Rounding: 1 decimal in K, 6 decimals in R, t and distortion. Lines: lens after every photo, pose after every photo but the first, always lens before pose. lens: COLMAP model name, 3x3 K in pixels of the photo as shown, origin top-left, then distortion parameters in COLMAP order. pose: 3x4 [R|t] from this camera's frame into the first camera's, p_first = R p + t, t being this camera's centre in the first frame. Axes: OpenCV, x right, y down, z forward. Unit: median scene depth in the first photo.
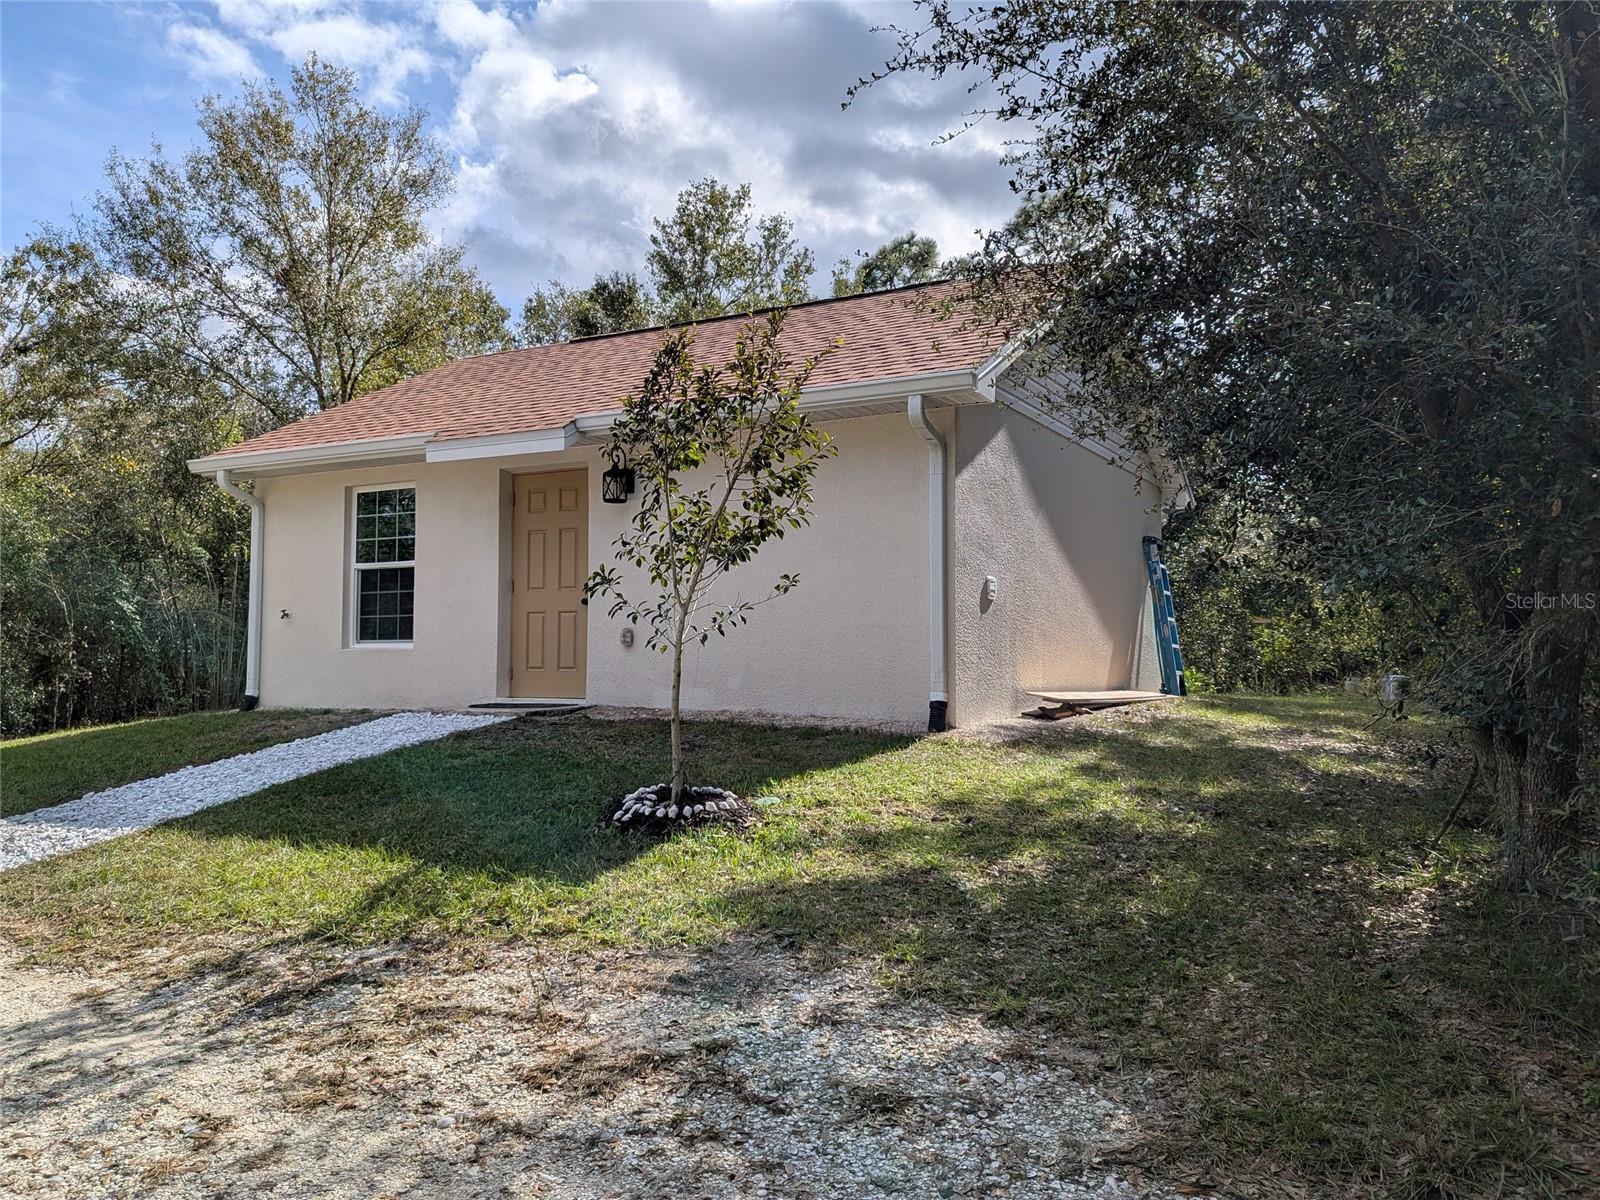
lens RADIAL K [[1274.6, 0, 774.2], [0, 1274.6, 571.5], [0, 0, 1]] dist [0.068196, -0.056108]
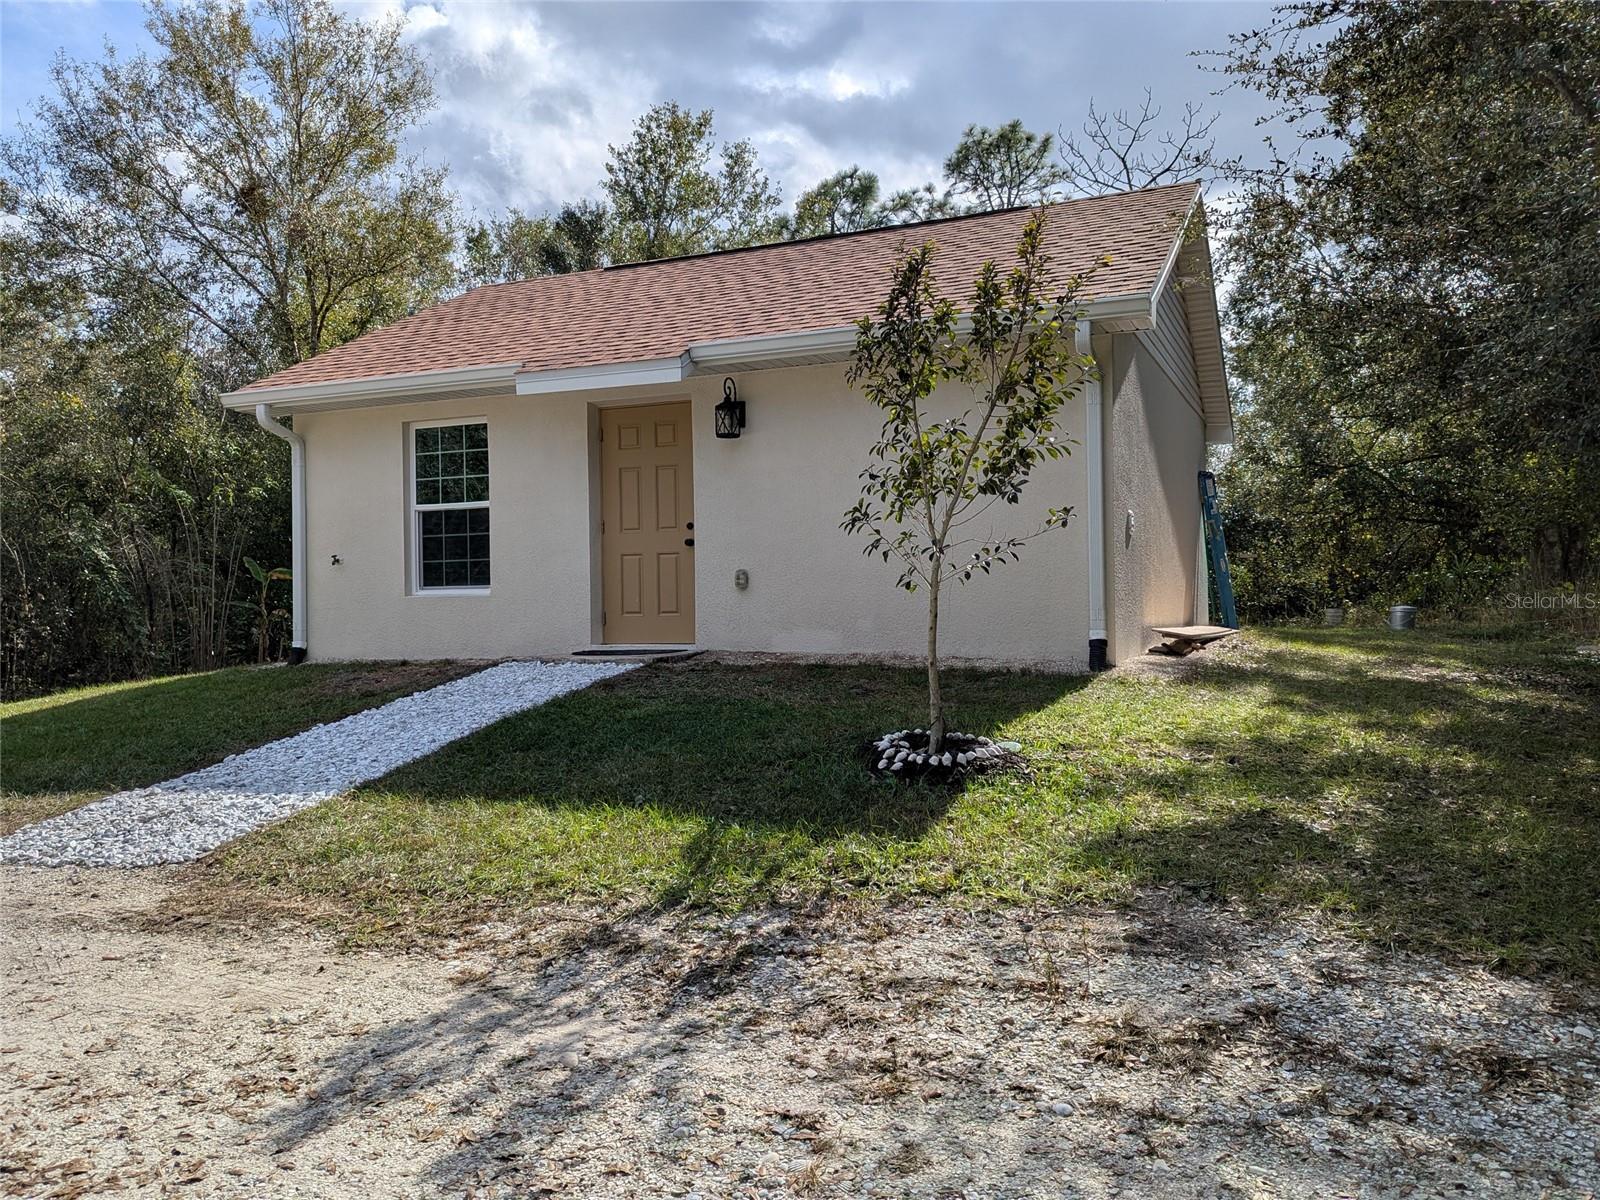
lens RADIAL K [[1274.6, 0, 774.2], [0, 1274.6, 571.5], [0, 0, 1]] dist [0.068196, -0.056108]
pose [[0.994607, -0.013867, 0.102786, -0.303212], [0.009306, 0.998956, 0.044721, 0.005597], [-0.103299, -0.043523, 0.993698, 0.080428]]
